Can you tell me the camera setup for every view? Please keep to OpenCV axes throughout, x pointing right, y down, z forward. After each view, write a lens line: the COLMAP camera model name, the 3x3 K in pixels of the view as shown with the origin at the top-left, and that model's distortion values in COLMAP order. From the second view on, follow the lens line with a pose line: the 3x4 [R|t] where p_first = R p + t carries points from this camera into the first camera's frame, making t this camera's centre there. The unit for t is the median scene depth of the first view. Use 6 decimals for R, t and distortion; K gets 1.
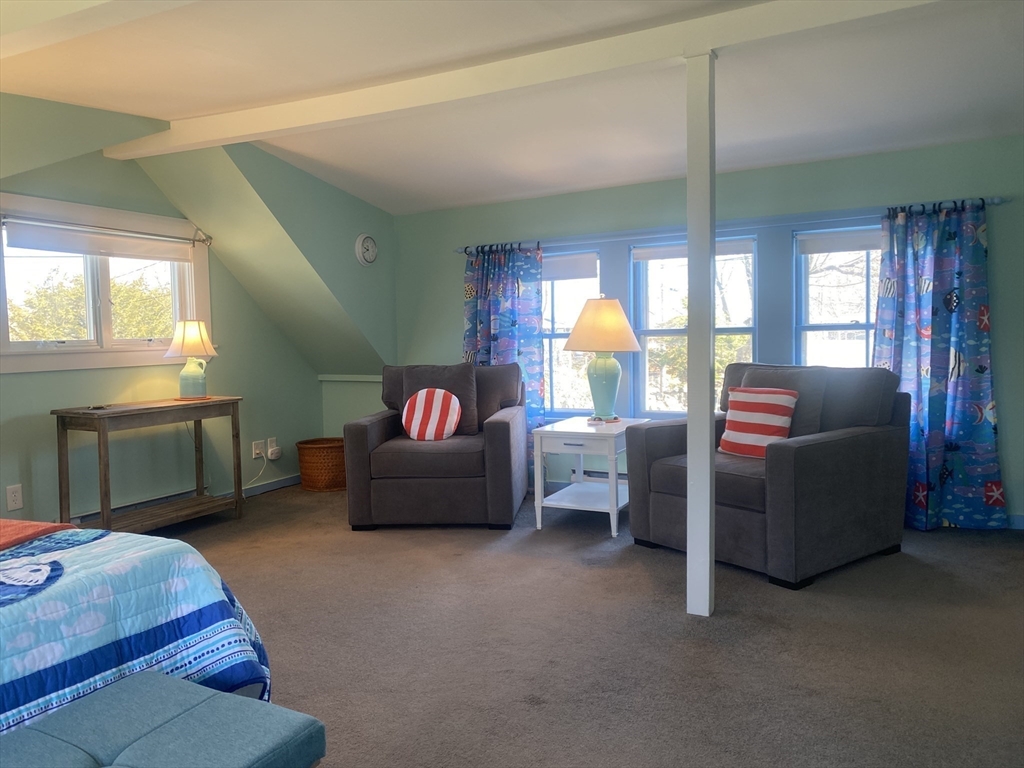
lens RADIAL K [[787.4, 0, 510.8], [0, 787.4, 380.4], [0, 0, 1]] dist [0.012382, -0.000633]
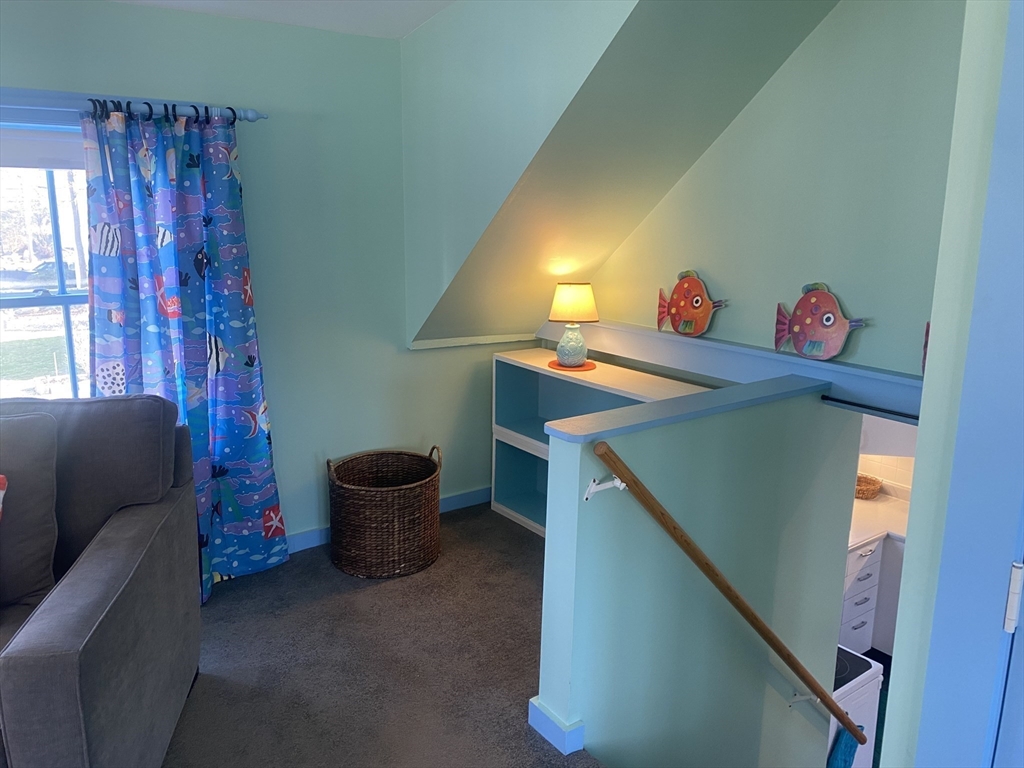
lens RADIAL K [[787.4, 0, 509.5], [0, 787.4, 381.0], [0, 0, 1]] dist [0.012382, -0.000633]
pose [[0.471807, -0.150818, 0.868707, 0.090492], [0.039153, 0.987874, 0.150243, -0.090850], [-0.880832, -0.036873, 0.471991, 0.456823]]
